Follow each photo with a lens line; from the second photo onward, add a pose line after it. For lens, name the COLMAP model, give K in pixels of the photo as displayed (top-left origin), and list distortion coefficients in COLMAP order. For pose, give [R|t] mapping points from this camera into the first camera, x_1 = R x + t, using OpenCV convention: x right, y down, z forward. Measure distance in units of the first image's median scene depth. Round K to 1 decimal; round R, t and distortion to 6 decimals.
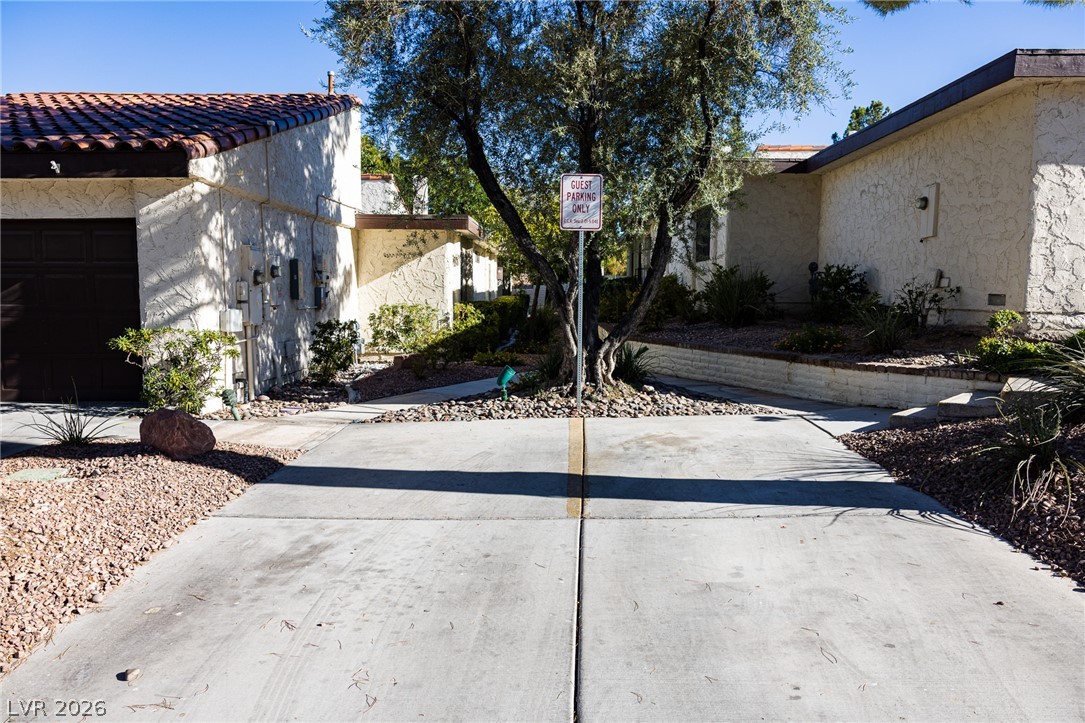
lens RADIAL K [[727.7, 0, 542.5], [0, 727.7, 361.5], [0, 0, 1]] dist [0.002252, 0.006289]
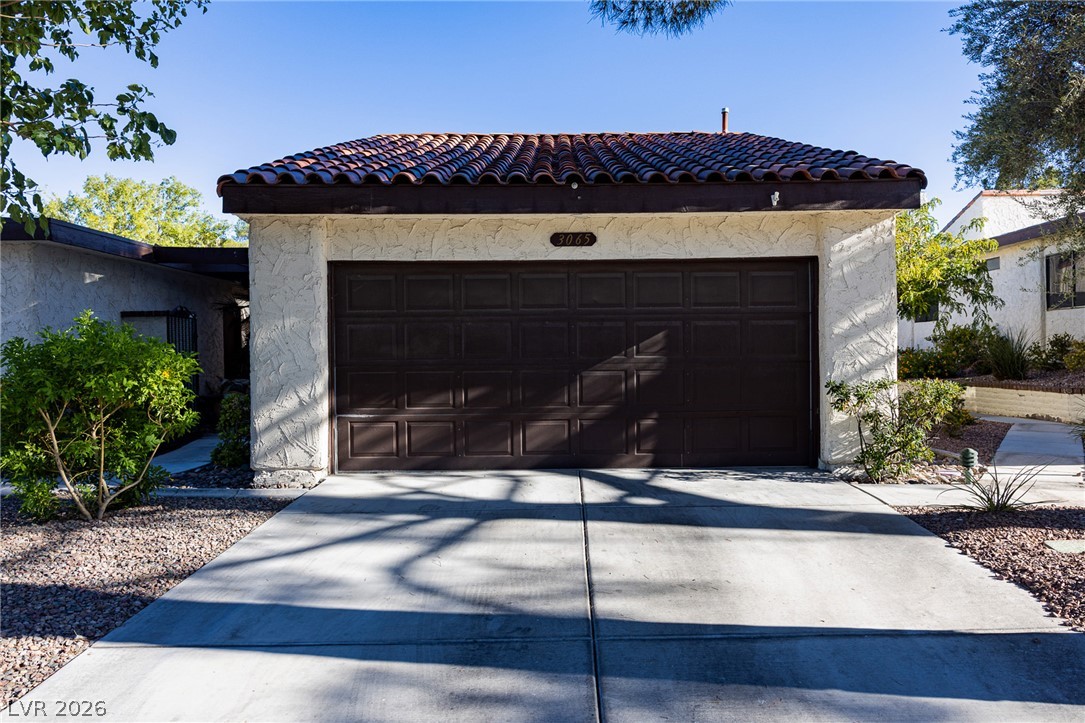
lens RADIAL K [[727.7, 0, 542.5], [0, 727.7, 361.5], [0, 0, 1]] dist [0.002252, 0.006289]
pose [[0.998958, -0.015895, 0.042788, -0.931137], [0.018792, 0.997496, -0.068182, -0.015553], [-0.041597, 0.068915, 0.996755, 0.143035]]
